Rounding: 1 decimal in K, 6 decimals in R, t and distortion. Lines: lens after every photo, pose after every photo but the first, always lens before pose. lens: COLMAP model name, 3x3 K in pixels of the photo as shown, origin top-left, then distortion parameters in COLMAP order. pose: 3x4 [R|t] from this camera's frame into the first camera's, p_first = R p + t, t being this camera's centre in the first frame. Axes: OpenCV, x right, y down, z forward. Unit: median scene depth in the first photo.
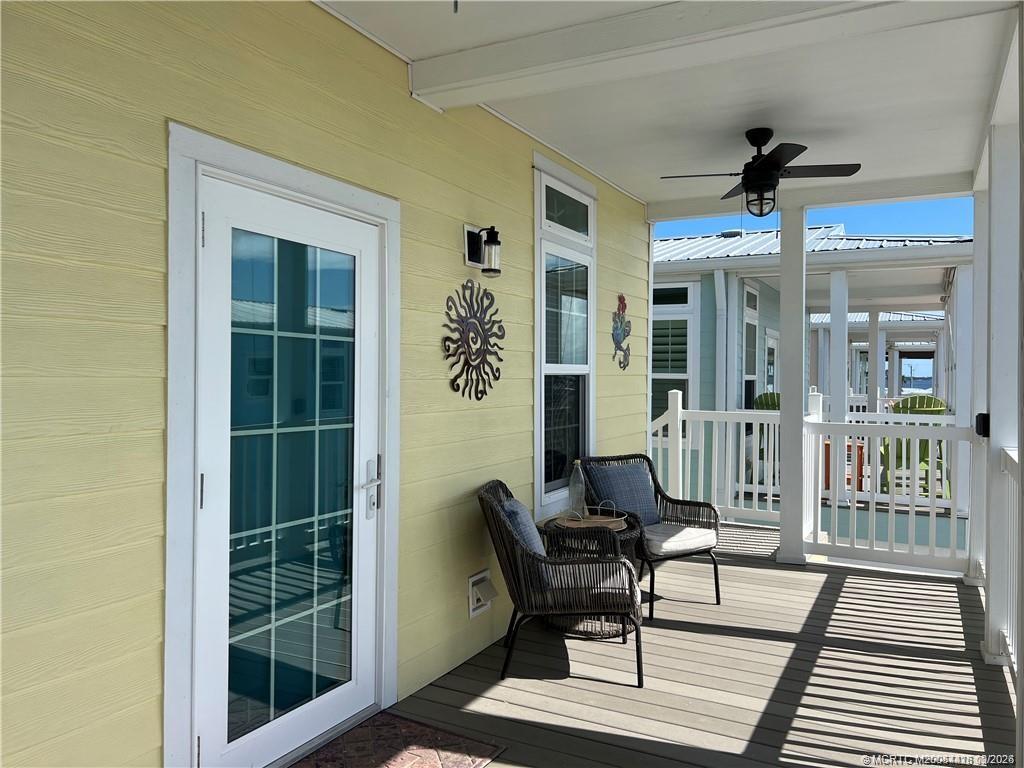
lens RADIAL K [[778.4, 0, 514.0], [0, 778.4, 382.2], [0, 0, 1]] dist [0.028495, -0.038736]
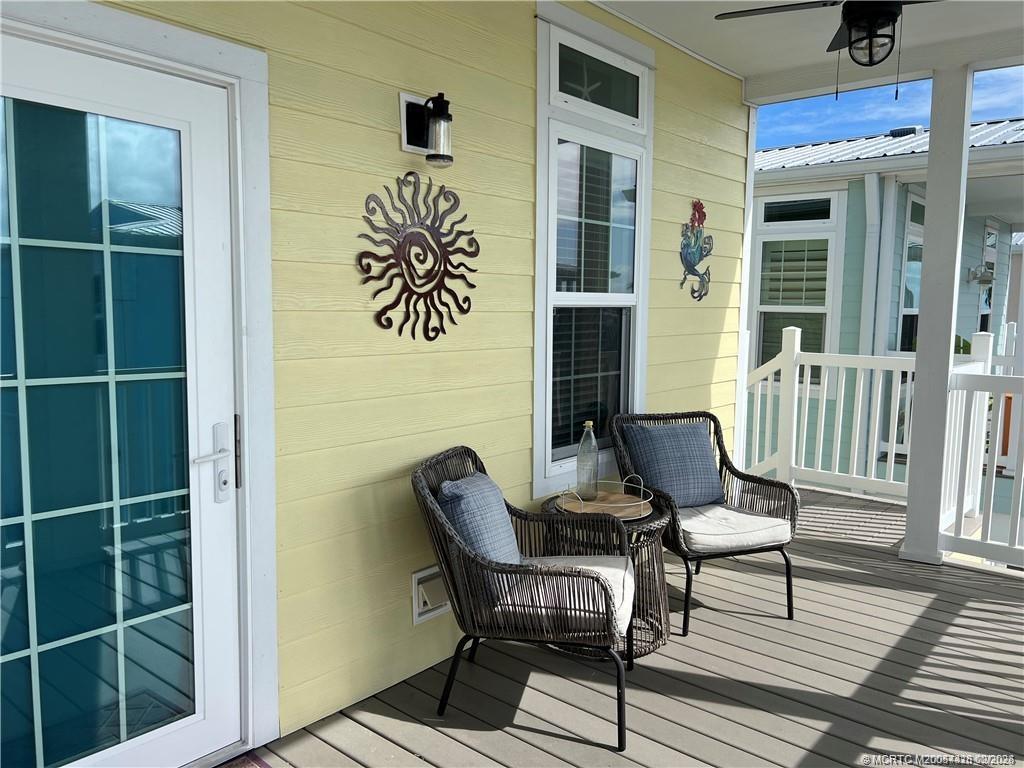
lens RADIAL K [[778.4, 0, 508.0], [0, 778.4, 395.2], [0, 0, 1]] dist [0.028495, -0.038736]
pose [[0.974823, 0.029218, -0.221056, 0.172921], [-0.006561, 0.994707, 0.102542, -0.000990], [0.222882, -0.098510, 0.969855, 0.264487]]
